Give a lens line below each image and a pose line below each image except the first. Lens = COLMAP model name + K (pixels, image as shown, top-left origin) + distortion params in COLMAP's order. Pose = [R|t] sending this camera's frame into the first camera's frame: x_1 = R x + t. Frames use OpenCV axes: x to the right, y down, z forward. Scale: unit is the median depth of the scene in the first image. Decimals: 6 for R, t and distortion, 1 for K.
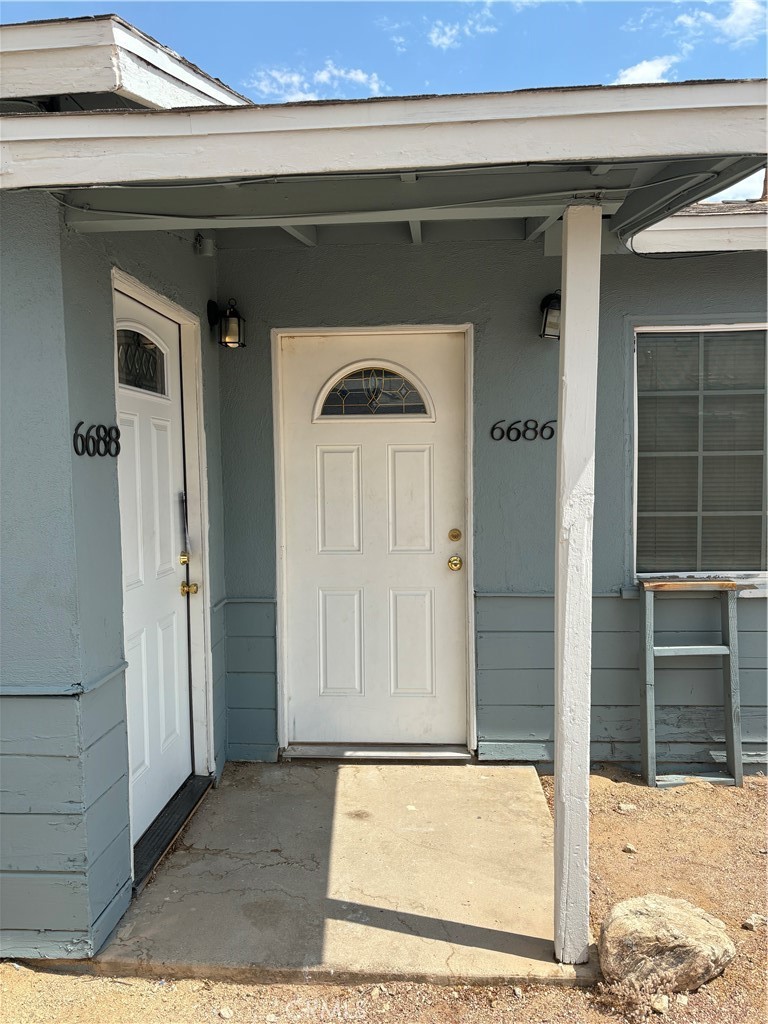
lens RADIAL K [[772.9, 0, 384.0], [0, 772.9, 512.0], [0, 0, 1]] dist [0.049935, -0.063341]
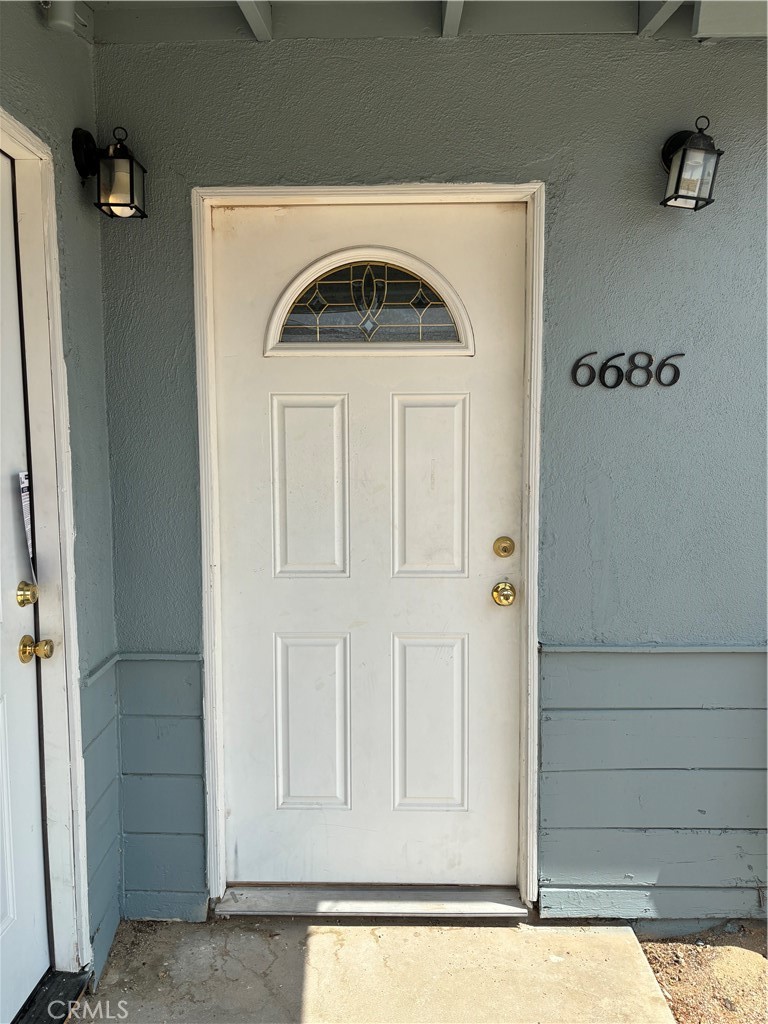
lens RADIAL K [[772.9, 0, 384.0], [0, 772.9, 512.0], [0, 0, 1]] dist [0.049935, -0.063341]
pose [[0.999154, 0.003662, 0.040962, -0.026144], [-0.004763, 0.999629, 0.026816, -0.012910], [-0.040849, -0.026988, 0.998801, 0.406923]]
